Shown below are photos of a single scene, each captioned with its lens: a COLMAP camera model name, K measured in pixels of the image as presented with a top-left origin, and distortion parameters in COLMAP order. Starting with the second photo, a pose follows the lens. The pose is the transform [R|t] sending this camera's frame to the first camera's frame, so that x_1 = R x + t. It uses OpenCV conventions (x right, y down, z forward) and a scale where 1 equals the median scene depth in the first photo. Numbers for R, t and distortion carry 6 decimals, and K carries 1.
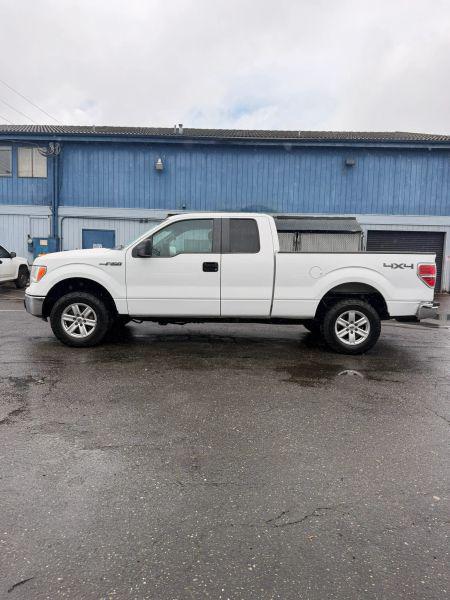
lens RADIAL K [[431.6, 0, 228.2], [0, 431.6, 302.4], [0, 0, 1]] dist [0.007625, -0.003799]
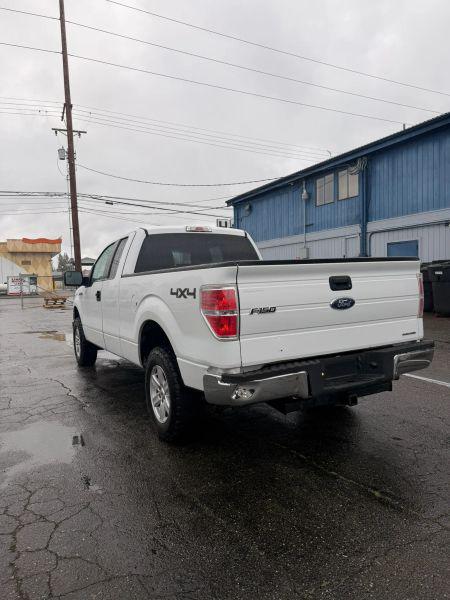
lens RADIAL K [[431.6, 0, 225.0], [0, 431.6, 300.0], [0, 0, 1]] dist [0.005507, -0.002427]
pose [[0.449900, 0.000484, -0.893079, 0.320739], [-0.033072, 0.999323, -0.016119, -0.025112], [0.892466, 0.036788, 0.449612, 0.295867]]
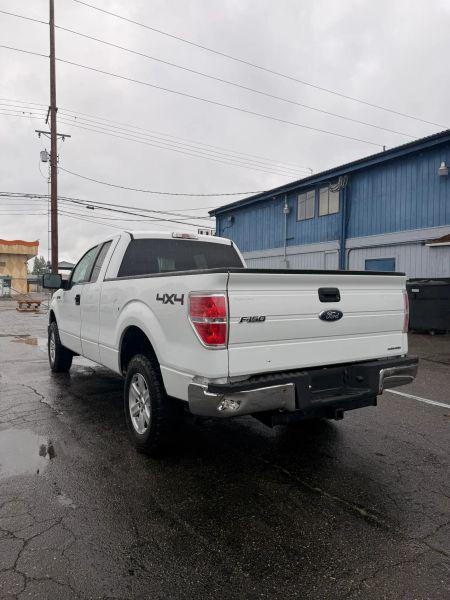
lens RADIAL K [[431.6, 0, 225.8], [0, 431.6, 292.7], [0, 0, 1]] dist [-0.000330, 0.000325]
pose [[0.498518, -0.018469, -0.866682, 0.314727], [-0.068565, 0.995801, -0.060660, -0.023663], [0.864163, 0.089664, 0.495159, 0.293716]]
